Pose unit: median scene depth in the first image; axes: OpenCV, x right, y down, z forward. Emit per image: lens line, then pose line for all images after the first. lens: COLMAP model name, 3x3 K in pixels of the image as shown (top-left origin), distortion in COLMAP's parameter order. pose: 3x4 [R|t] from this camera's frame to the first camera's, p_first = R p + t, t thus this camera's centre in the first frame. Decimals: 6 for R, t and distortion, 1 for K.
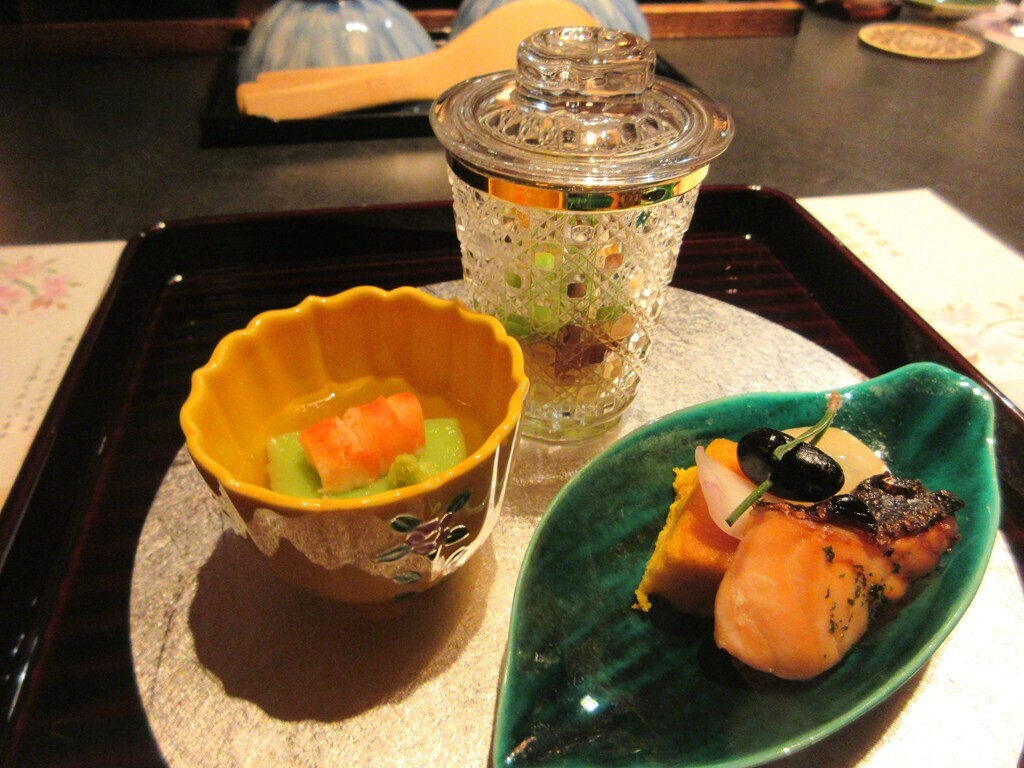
lens RADIAL K [[753.6, 0, 512.0], [0, 753.6, 384.0], [0, 0, 1]] dist [-0.011474, -0.002978]
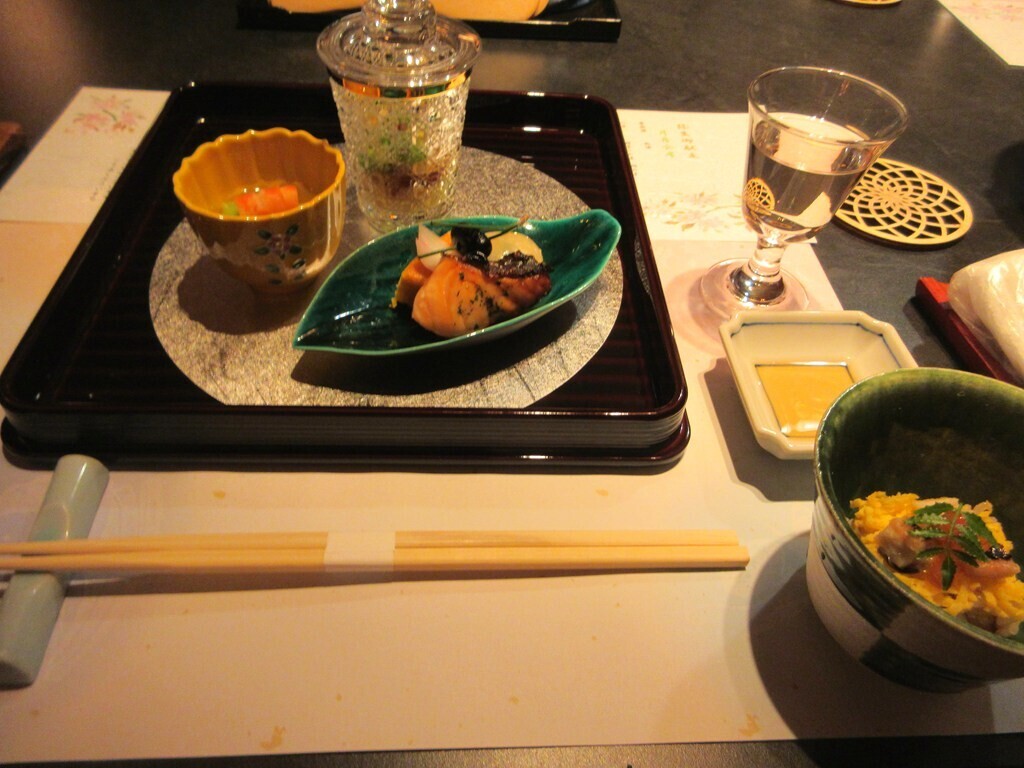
lens RADIAL K [[753.6, 0, 512.0], [0, 753.6, 384.0], [0, 0, 1]] dist [-0.011474, -0.002978]
pose [[0.988757, 0.130431, -0.073126, 0.601799], [-0.119471, 0.983168, 0.138228, 0.170984], [0.089924, -0.127938, 0.987697, -0.889186]]
